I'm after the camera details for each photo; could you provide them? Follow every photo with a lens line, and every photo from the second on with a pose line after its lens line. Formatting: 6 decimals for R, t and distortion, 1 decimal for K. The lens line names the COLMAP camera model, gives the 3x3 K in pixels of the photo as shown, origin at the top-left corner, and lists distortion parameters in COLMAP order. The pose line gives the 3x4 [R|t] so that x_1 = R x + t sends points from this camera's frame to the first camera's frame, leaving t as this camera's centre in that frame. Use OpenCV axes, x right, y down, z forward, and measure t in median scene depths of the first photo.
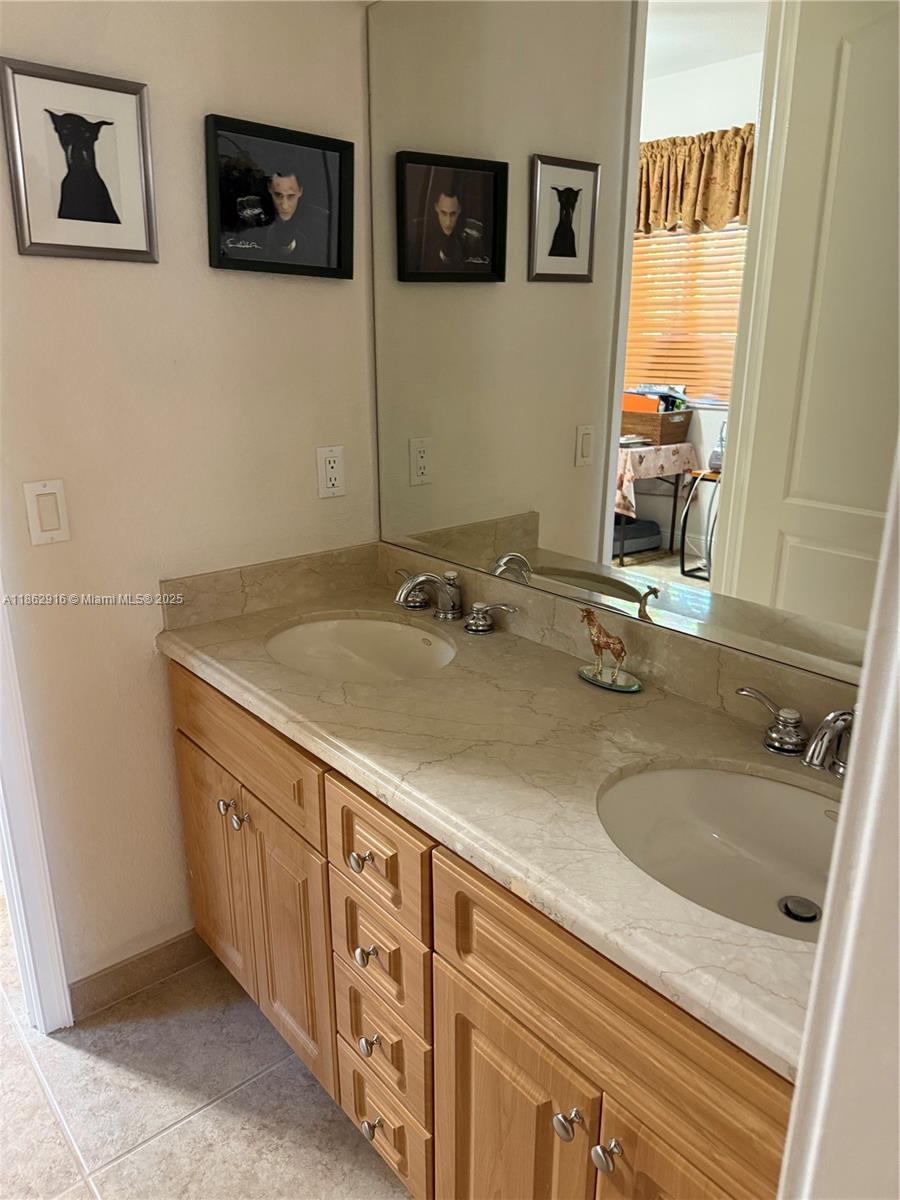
lens RADIAL K [[833.6, 0, 450.0], [0, 833.6, 600.0], [0, 0, 1]] dist [0.003271, 0.001783]
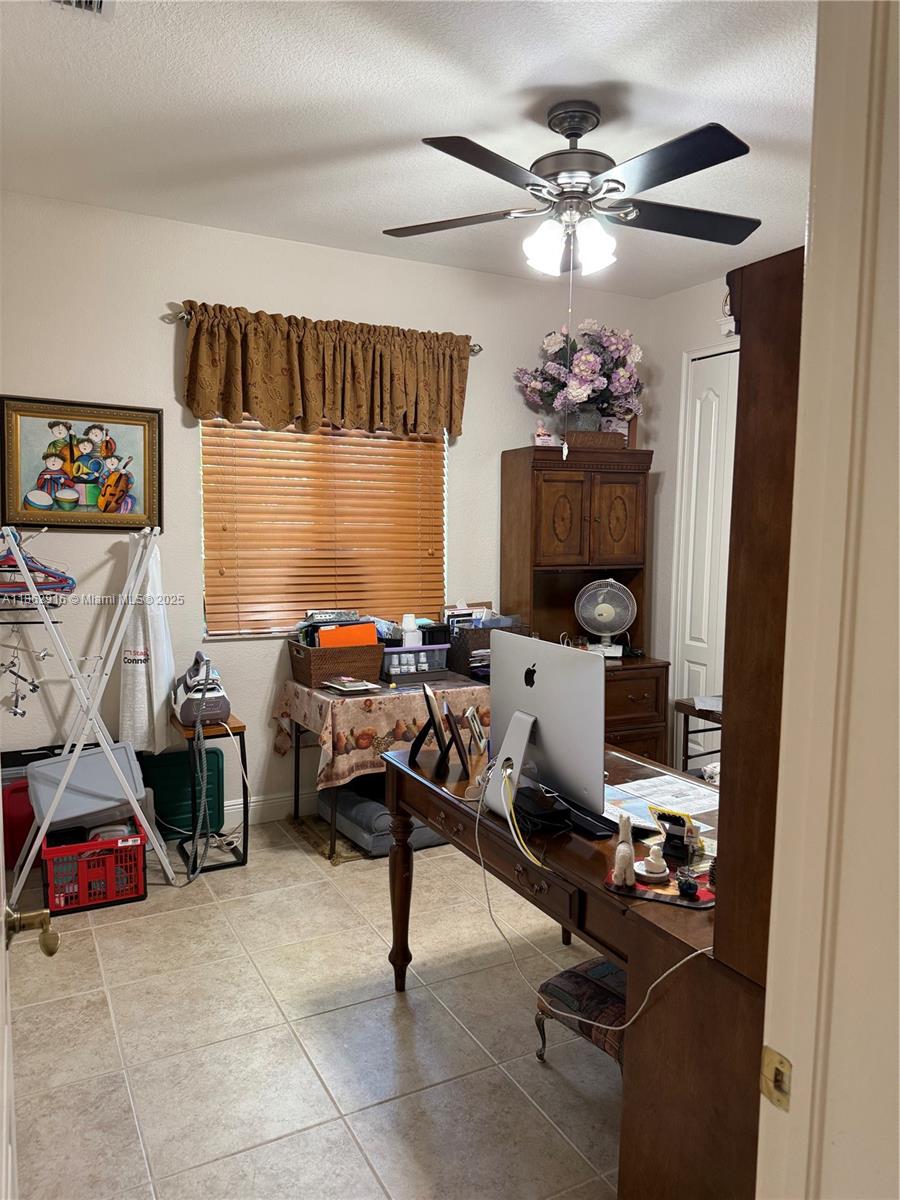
lens RADIAL K [[833.6, 0, 450.0], [0, 833.6, 600.0], [0, 0, 1]] dist [0.003271, 0.001783]
pose [[0.212087, -0.102092, 0.971903, -0.482890], [0.270903, 0.961694, 0.041903, -0.264362], [-0.938952, 0.254404, 0.231620, 0.693770]]
